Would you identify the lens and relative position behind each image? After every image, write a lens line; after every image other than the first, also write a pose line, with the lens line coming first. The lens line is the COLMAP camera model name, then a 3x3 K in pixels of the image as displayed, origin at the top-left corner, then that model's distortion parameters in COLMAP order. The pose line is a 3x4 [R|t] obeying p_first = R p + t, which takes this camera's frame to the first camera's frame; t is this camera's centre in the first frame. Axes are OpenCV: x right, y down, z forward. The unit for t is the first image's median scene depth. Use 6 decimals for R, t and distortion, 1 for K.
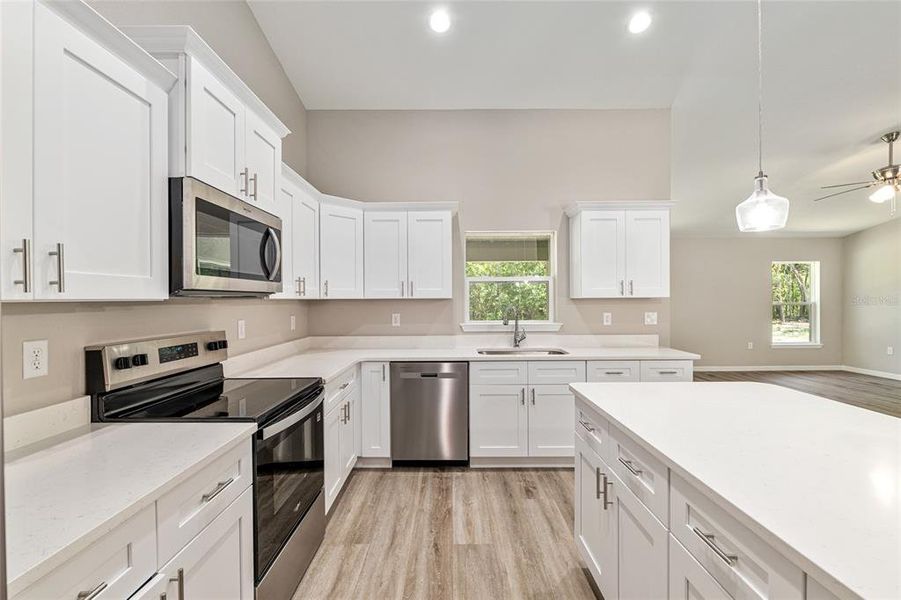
lens RADIAL K [[380.0, 0, 450.3], [0, 380.0, 298.9], [0, 0, 1]] dist [-0.011445, 0.000184]
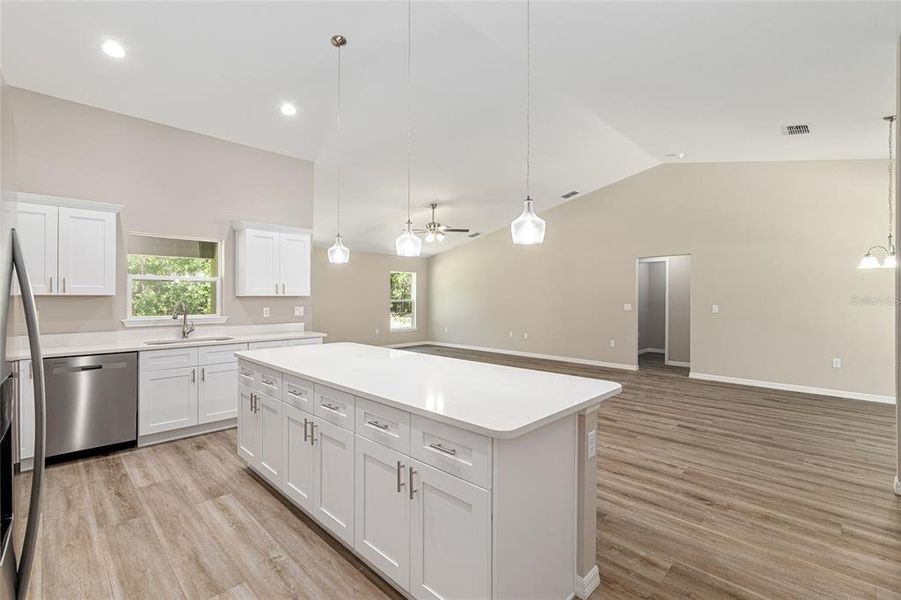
lens RADIAL K [[397.9, 0, 444.6], [0, 397.9, 295.8], [0, 0, 1]] dist [-0.000460, -0.001338]
pose [[0.705865, 0.007890, 0.708302, -0.134276], [-0.005974, 0.999969, -0.005186, 0.000254], [-0.708321, -0.000570, 0.705890, -0.436013]]
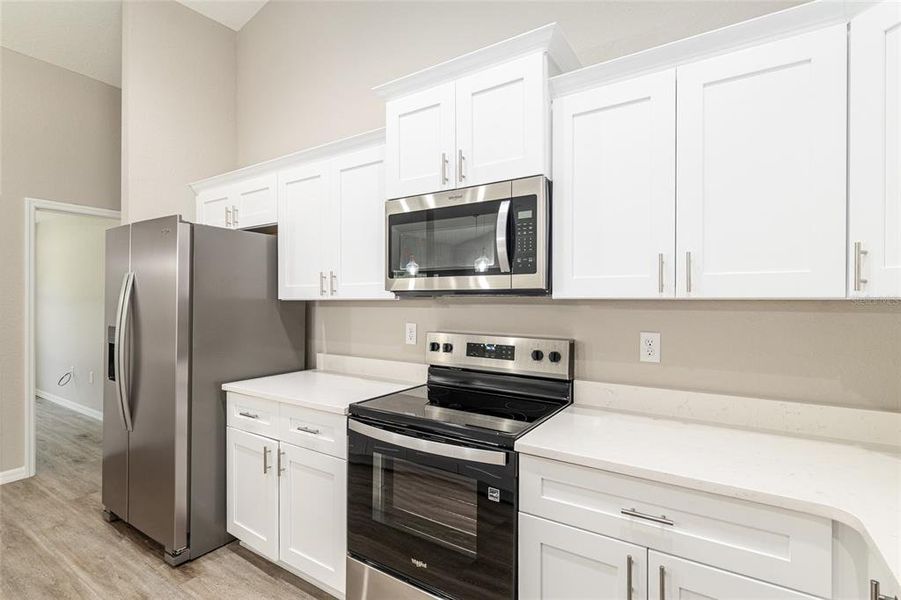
lens RADIAL K [[443.1, 0, 442.7], [0, 443.1, 297.1], [0, 0, 1]] dist [0.002488, 0.001767]
pose [[-0.554821, -0.001206, -0.831969, 0.183152], [-0.001351, 0.999999, -0.000548, -0.001330], [0.831968, 0.000820, -0.554822, 0.843168]]
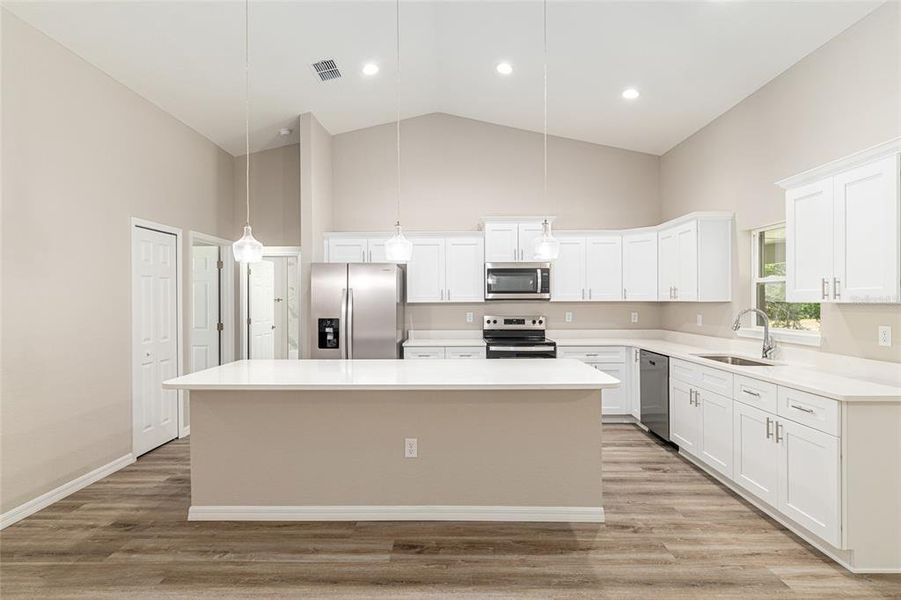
lens RADIAL K [[443.1, 0, 451.0], [0, 443.1, 301.3], [0, 0, 1]] dist [0.002488, 0.001767]
pose [[-0.003391, 0.006703, -0.999972, 1.274489], [0.001373, 0.999977, 0.006698, -0.011525], [0.999993, -0.001351, -0.003400, 0.311156]]
